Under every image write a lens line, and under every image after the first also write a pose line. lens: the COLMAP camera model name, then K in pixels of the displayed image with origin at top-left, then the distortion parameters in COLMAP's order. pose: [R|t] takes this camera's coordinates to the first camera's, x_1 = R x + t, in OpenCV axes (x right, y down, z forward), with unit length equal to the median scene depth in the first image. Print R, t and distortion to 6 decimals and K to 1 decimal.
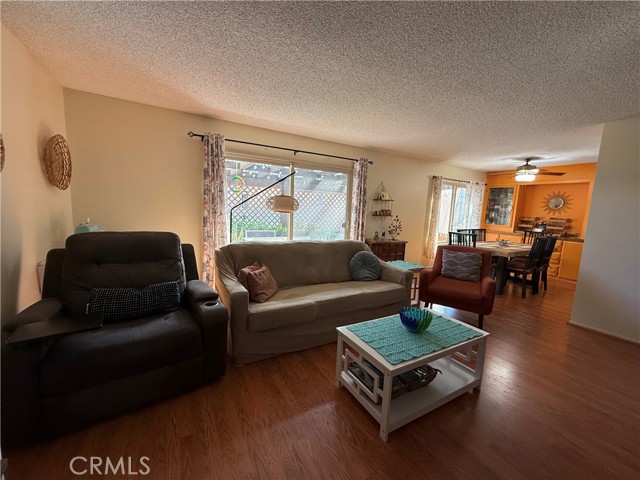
lens RADIAL K [[254.4, 0, 318.3], [0, 254.4, 239.7], [0, 0, 1]] dist [0.000805, -0.000178]
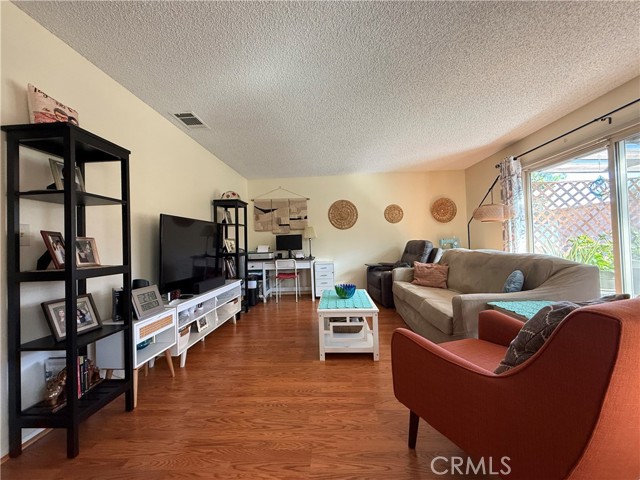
lens RADIAL K [[254.4, 0, 318.3], [0, 254.4, 239.7], [0, 0, 1]] dist [0.000805, -0.000178]
pose [[-0.538684, -0.034510, -0.841801, 0.712745], [-0.086929, 0.996105, 0.014793, -0.001164], [0.838011, 0.081146, -0.539586, 0.683296]]
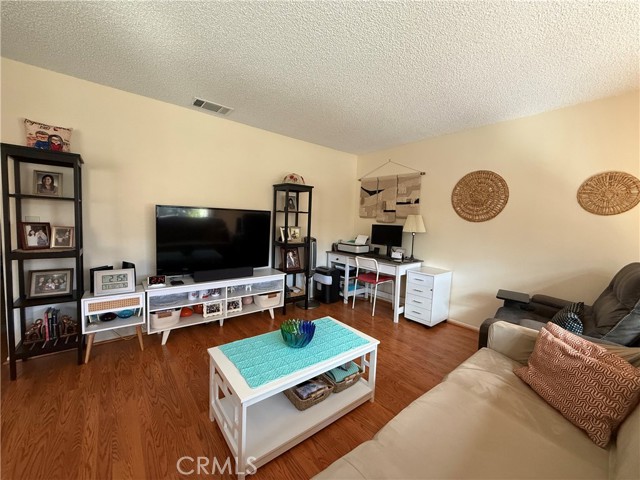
lens RADIAL K [[254.4, 0, 318.3], [0, 254.4, 239.7], [0, 0, 1]] dist [0.000805, -0.000178]
pose [[-0.983561, -0.064562, -0.168643, 0.200601], [-0.095798, 0.978204, 0.184227, -0.079505], [0.153073, 0.197354, -0.968308, 0.753628]]
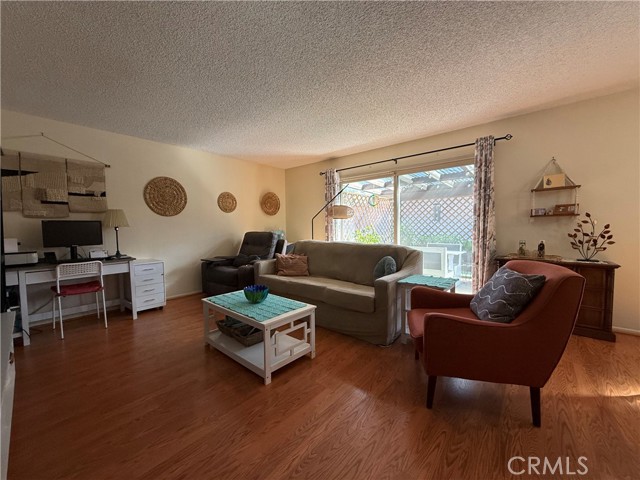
lens RADIAL K [[254.4, 0, 318.3], [0, 254.4, 239.7], [0, 0, 1]] dist [0.000805, -0.000178]
pose [[0.333565, 0.003203, -0.942722, 0.683513], [-0.083340, 0.996179, -0.026103, 0.019811], [0.939036, 0.087274, 0.332557, 0.354455]]
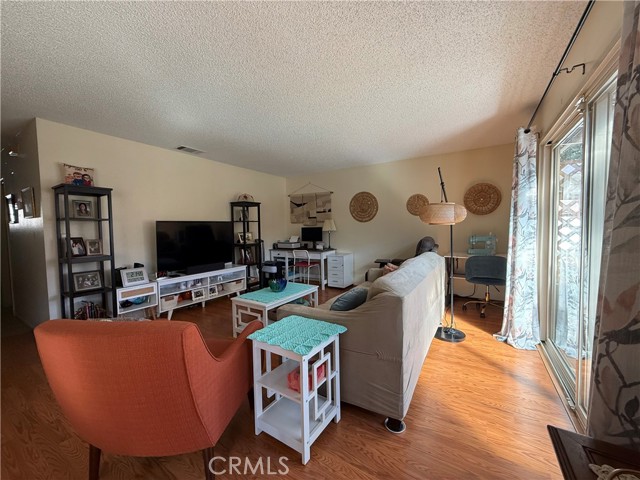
lens RADIAL K [[254.4, 0, 318.3], [0, 254.4, 239.7], [0, 0, 1]] dist [0.000805, -0.000178]
pose [[-0.881593, -0.001850, -0.472006, 0.389827], [-0.072234, 0.988742, 0.131040, -0.097877], [0.466450, 0.149618, -0.871802, 1.058598]]
